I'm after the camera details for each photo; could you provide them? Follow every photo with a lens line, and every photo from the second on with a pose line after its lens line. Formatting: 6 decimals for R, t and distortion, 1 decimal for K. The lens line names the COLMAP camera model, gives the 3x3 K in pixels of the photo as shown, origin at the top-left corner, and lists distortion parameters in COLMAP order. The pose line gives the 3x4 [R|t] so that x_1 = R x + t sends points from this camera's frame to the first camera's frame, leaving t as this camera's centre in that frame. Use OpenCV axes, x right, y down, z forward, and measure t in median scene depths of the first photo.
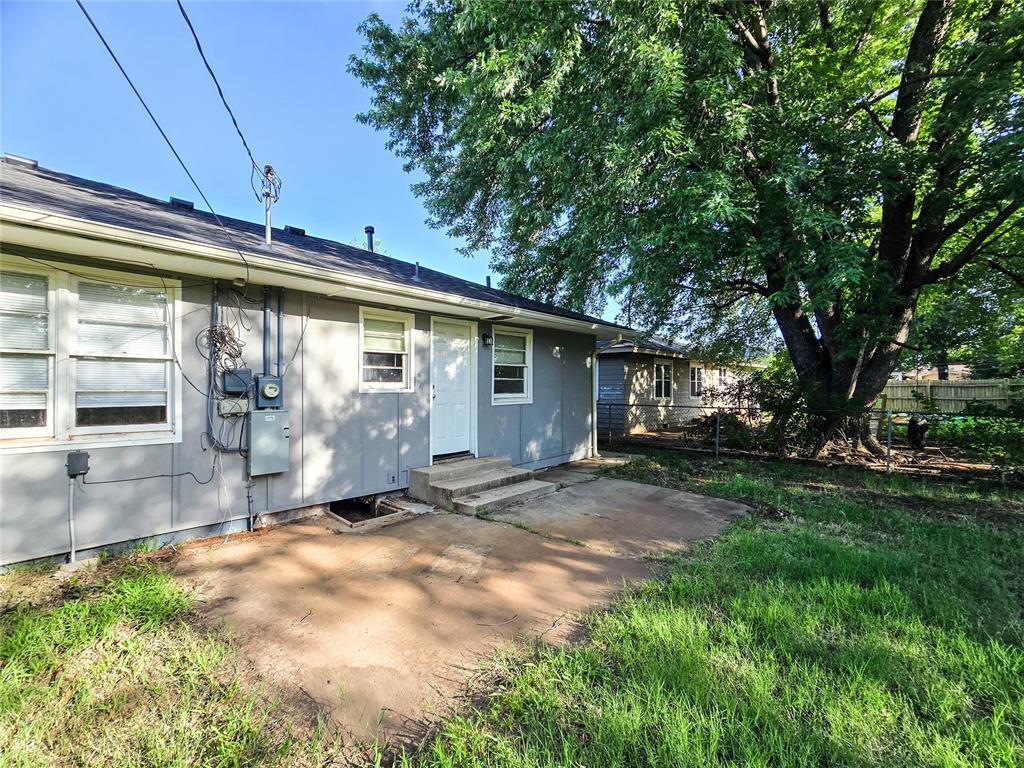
lens RADIAL K [[419.4, 0, 512.0], [0, 419.4, 384.0], [0, 0, 1]] dist [-0.001898, -0.000424]
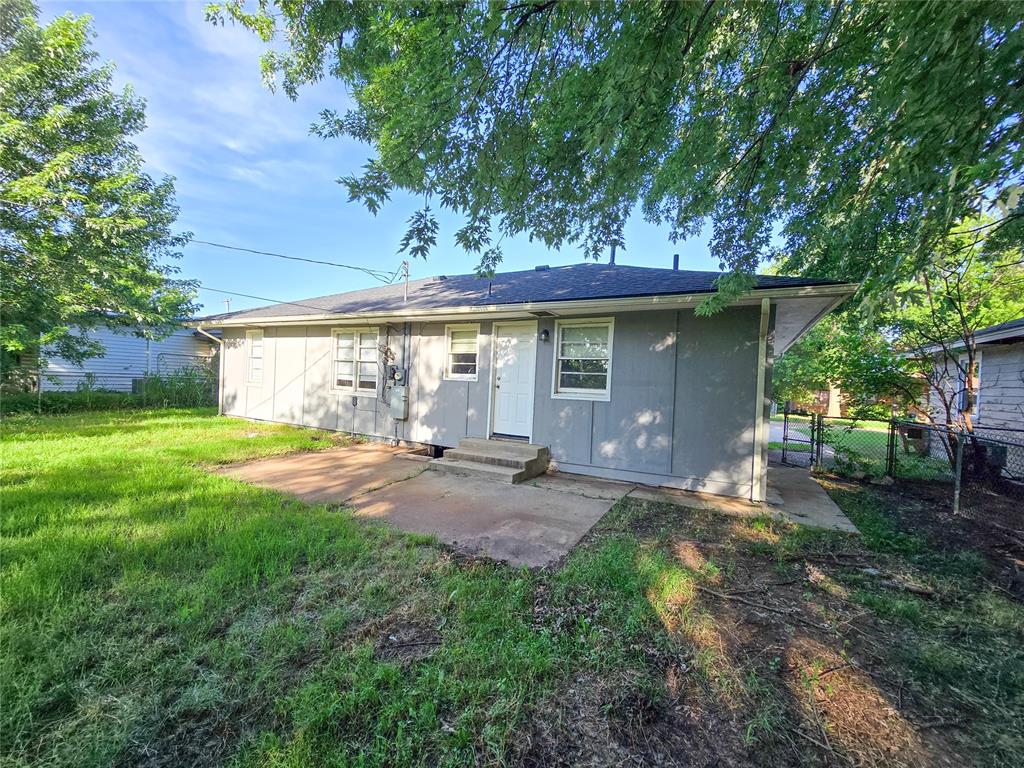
lens RADIAL K [[419.4, 0, 512.0], [0, 419.4, 384.0], [0, 0, 1]] dist [-0.001898, -0.000424]
pose [[0.261781, 0.014740, -0.965015, 1.137006], [-0.037870, 0.999270, 0.004990, 0.017788], [0.964384, 0.035239, 0.262148, 0.780969]]
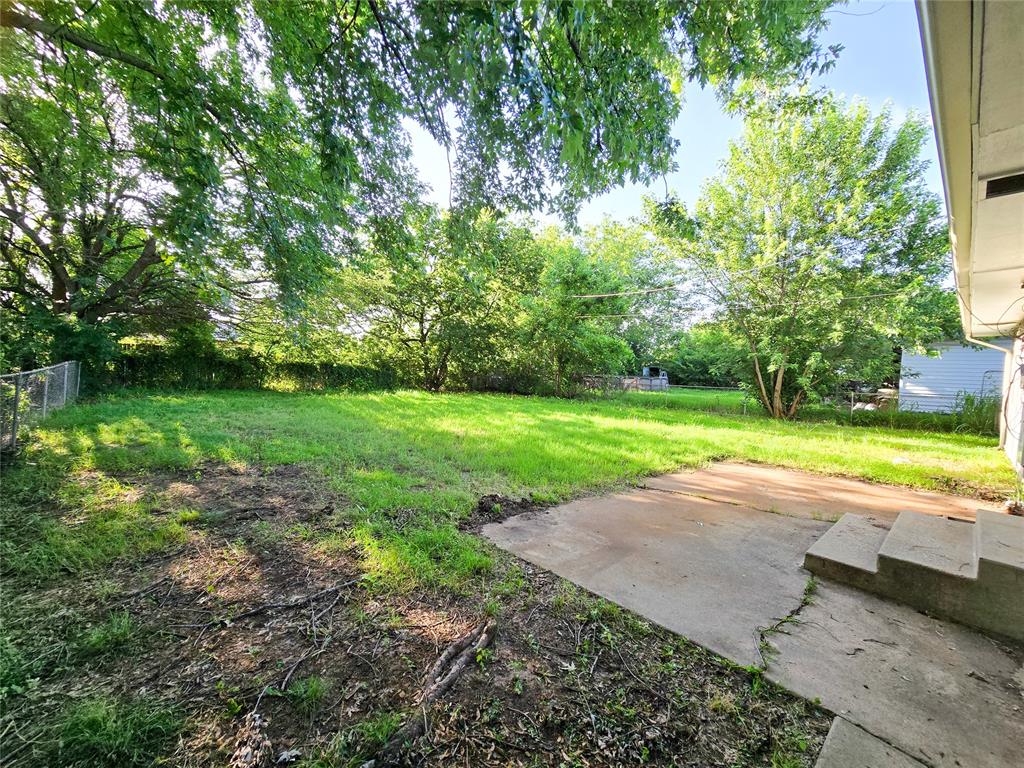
lens RADIAL K [[416.7, 0, 512.0], [0, 416.7, 384.0], [0, 0, 1]] dist [0.000605, 0.000002]
pose [[-0.996378, -0.037638, 0.076249, 0.465700], [-0.036213, 0.999144, 0.019992, 0.033704], [-0.076937, 0.017159, -0.996888, 1.652794]]
